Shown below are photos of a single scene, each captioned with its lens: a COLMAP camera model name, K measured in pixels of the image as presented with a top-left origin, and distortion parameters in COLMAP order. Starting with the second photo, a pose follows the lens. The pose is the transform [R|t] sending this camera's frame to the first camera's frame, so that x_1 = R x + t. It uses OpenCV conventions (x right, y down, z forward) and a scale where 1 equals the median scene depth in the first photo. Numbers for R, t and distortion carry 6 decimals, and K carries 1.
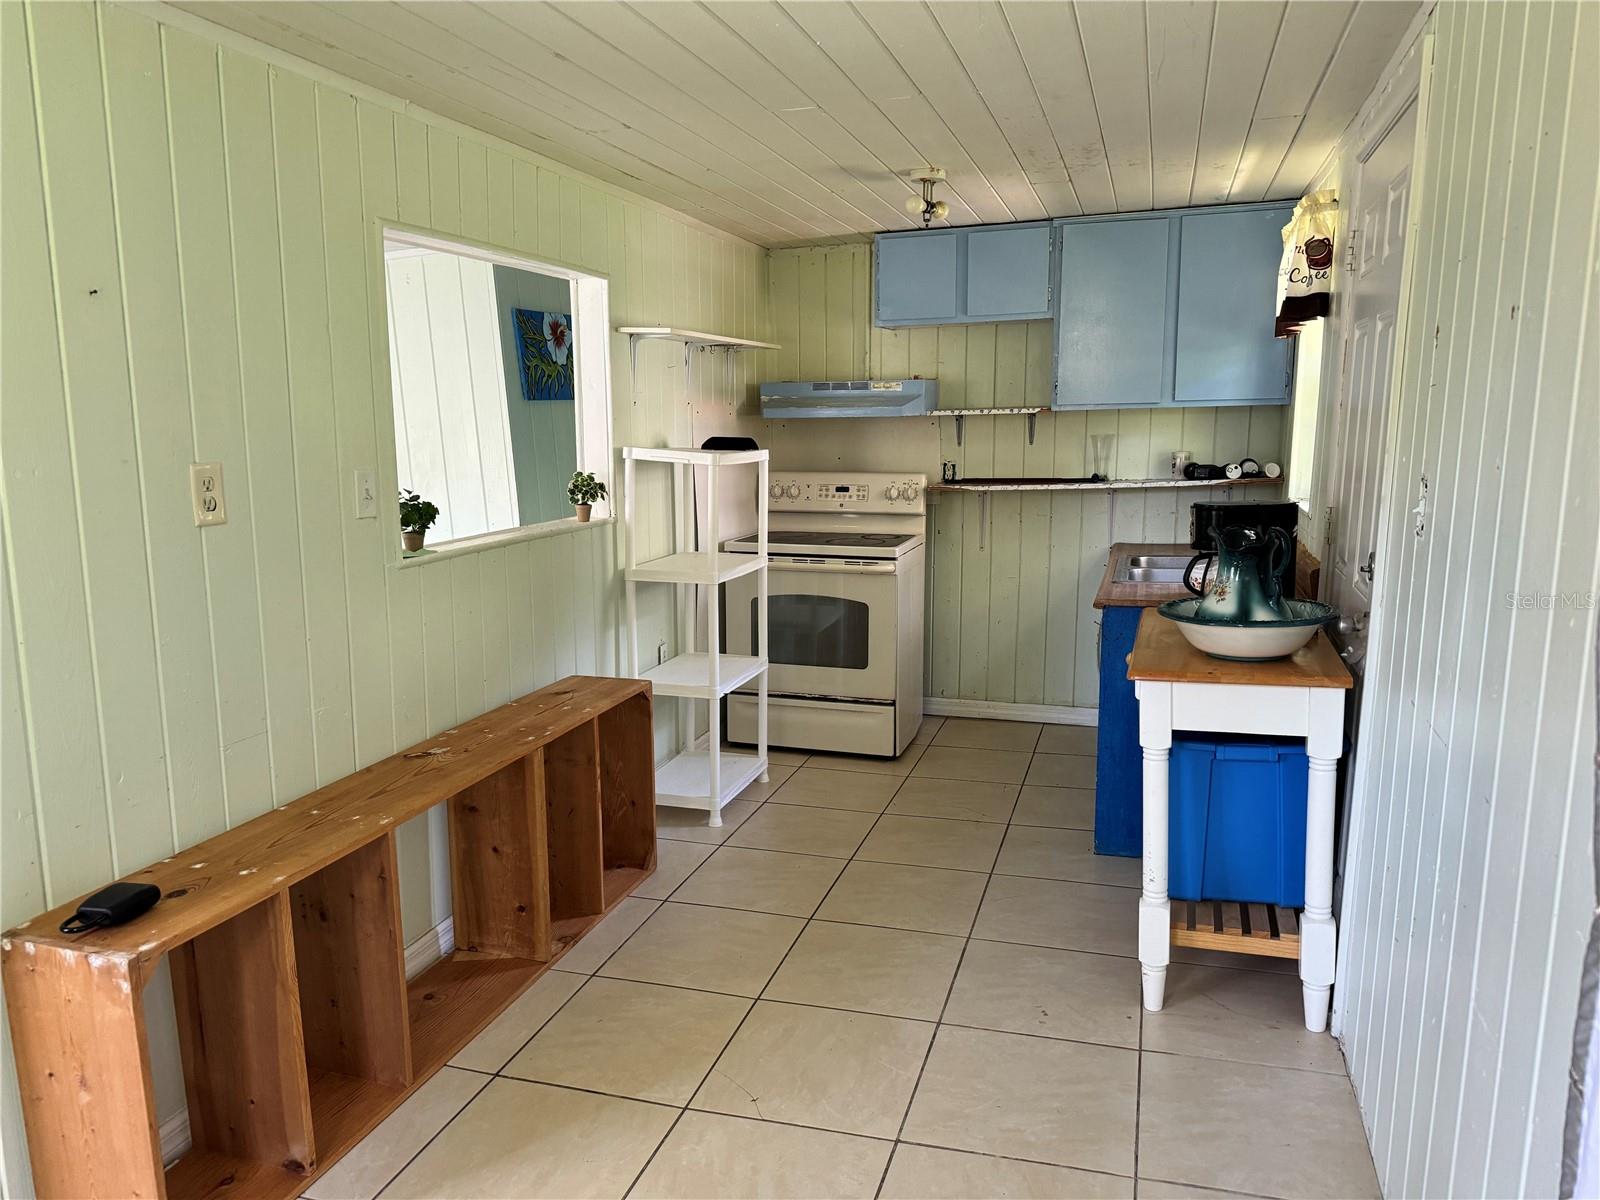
lens RADIAL K [[1145.2, 0, 805.9], [0, 1145.2, 601.0], [0, 0, 1]] dist [0.242303, -0.481804]
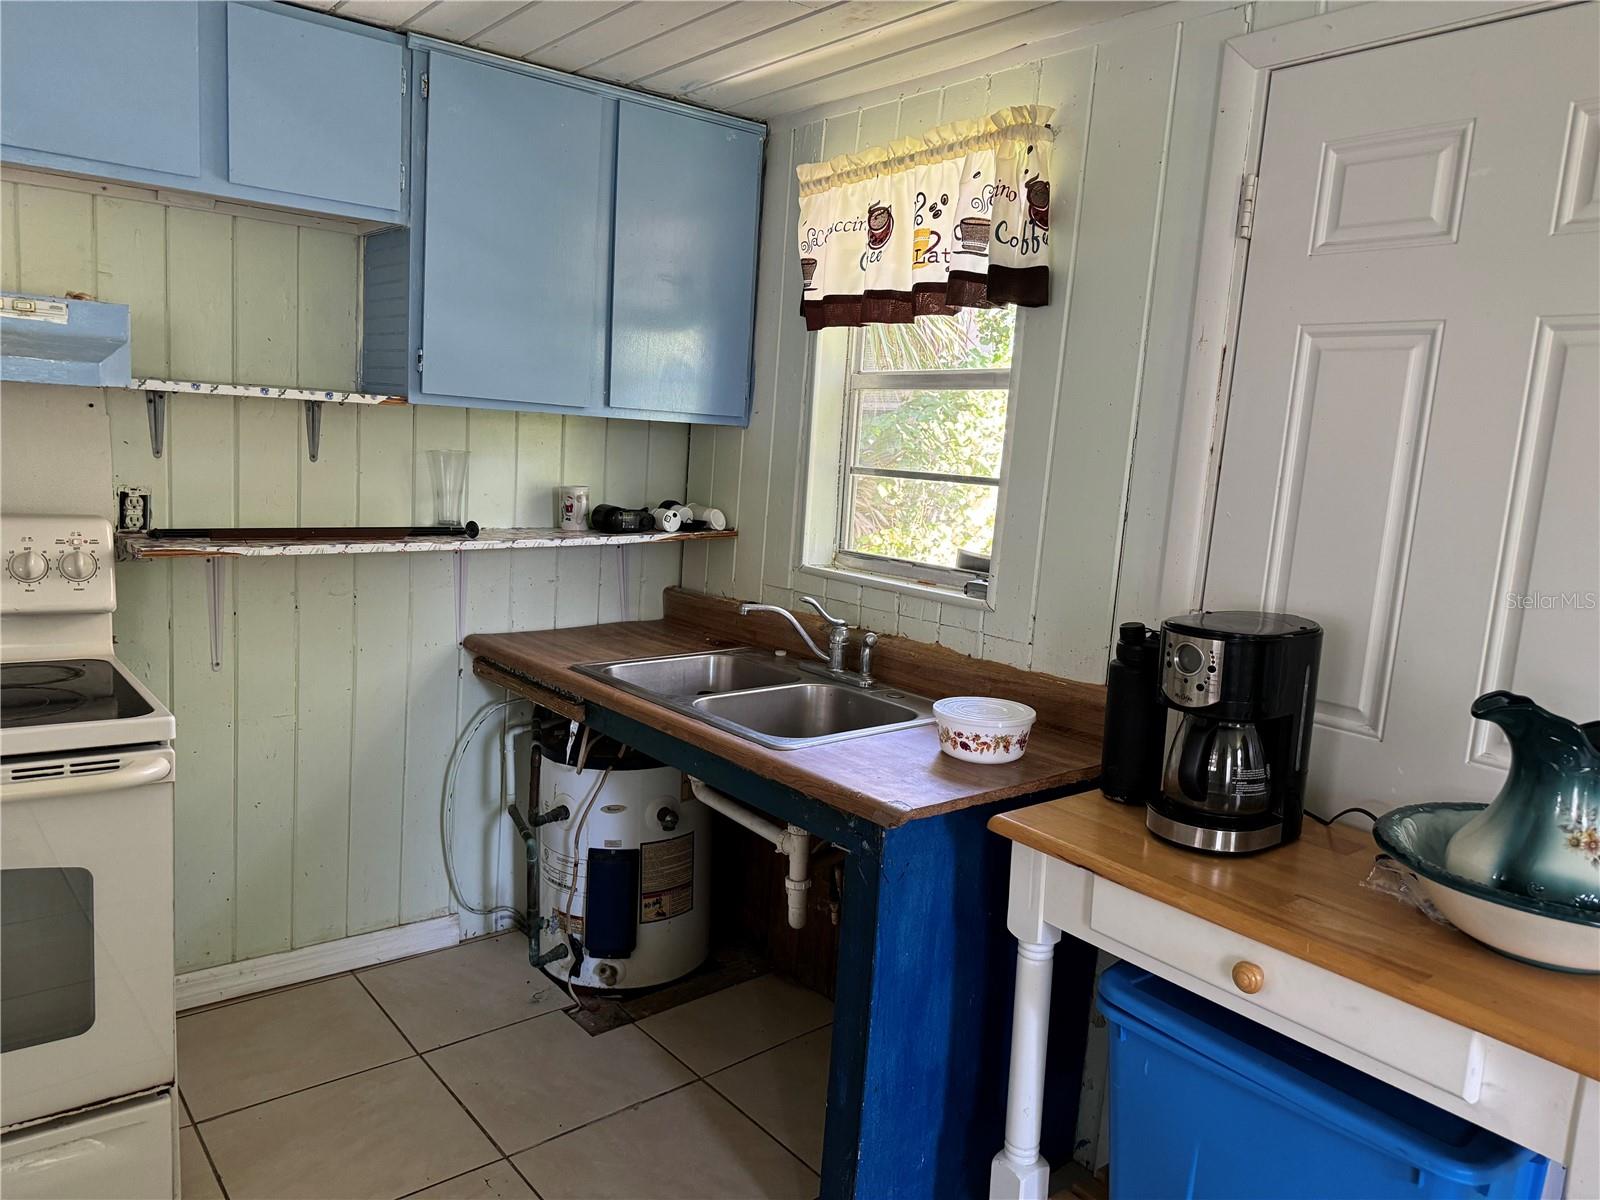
lens RADIAL K [[1133.0, 0, 800.0], [0, 1133.0, 600.0], [0, 0, 1]] dist [0.032127, -0.066139]
pose [[0.553330, -0.070328, 0.829988, -0.115150], [0.063130, 0.997104, 0.042402, -0.082720], [-0.830567, 0.028935, 0.556167, 0.551549]]
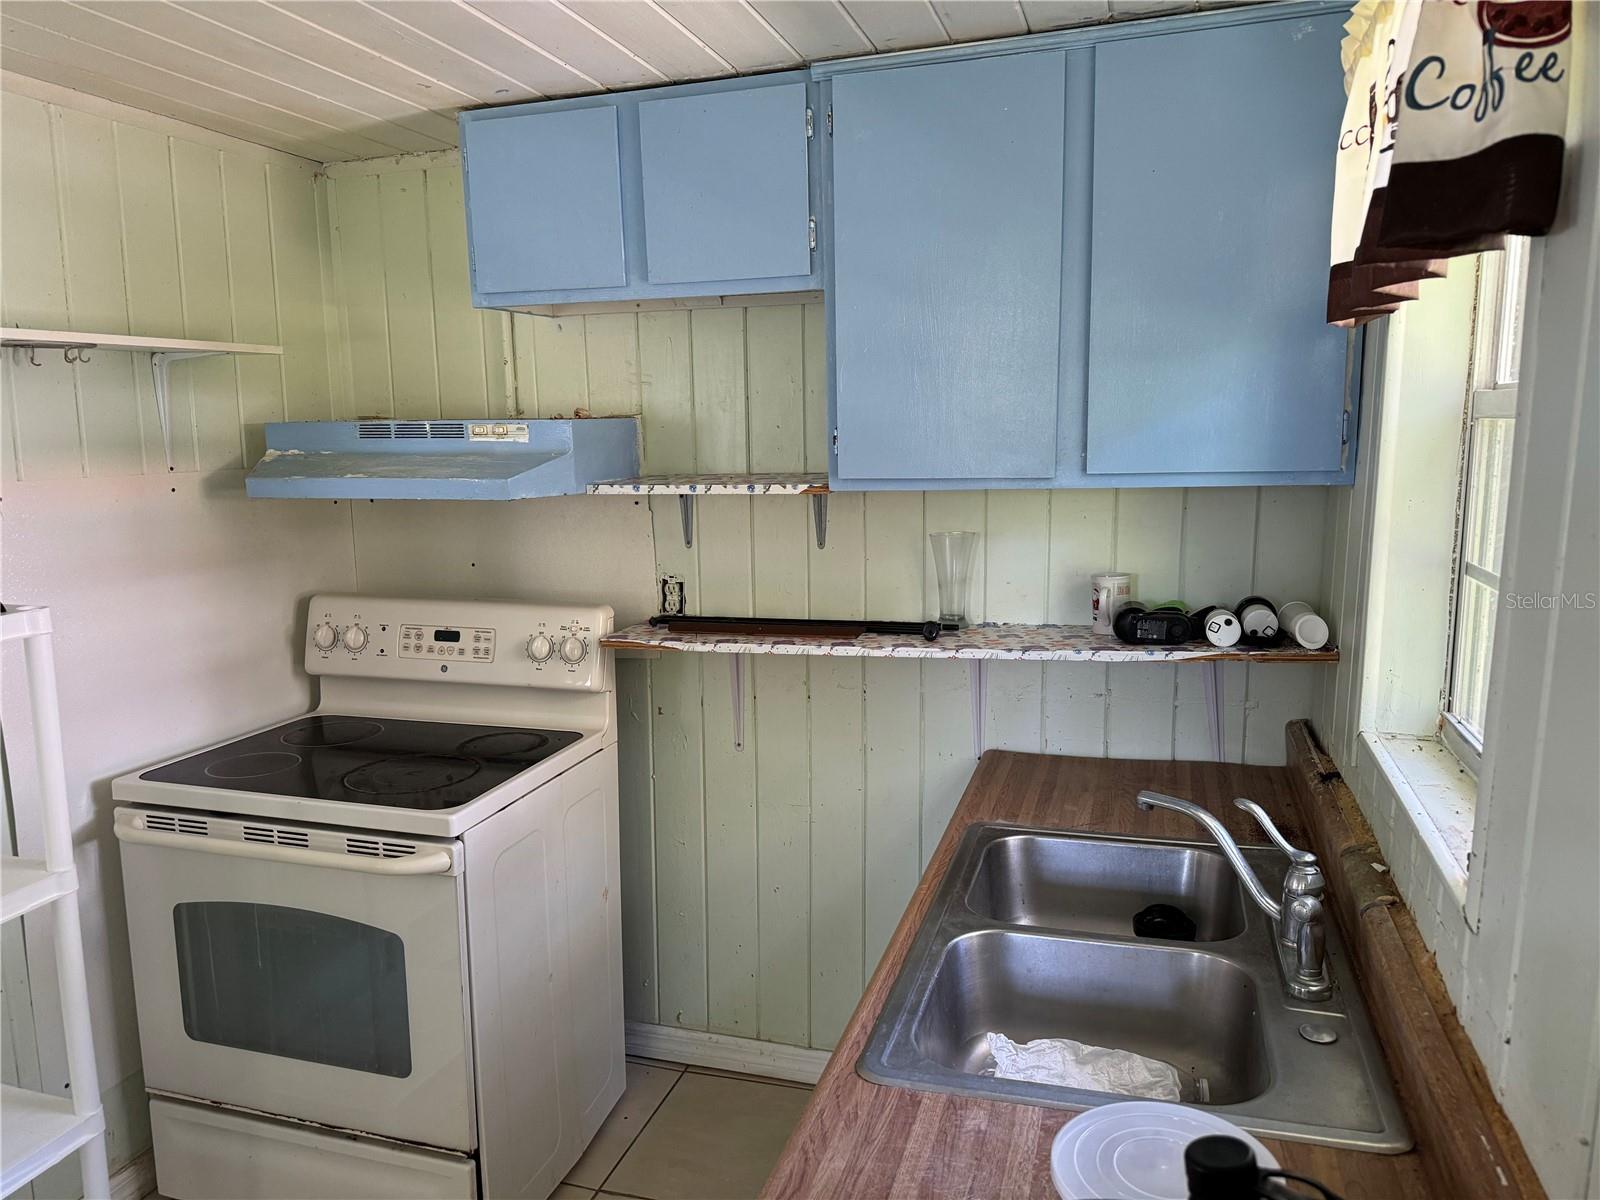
lens RADIAL K [[1116.6, 0, 811.2], [0, 1116.6, 603.1], [0, 0, 1]] dist [0.151721, -0.230845]
pose [[0.999964, -0.007956, -0.002804, 0.196501], [0.007950, 0.999966, -0.002314, -0.112973], [0.002823, 0.002291, 0.999993, 0.533766]]
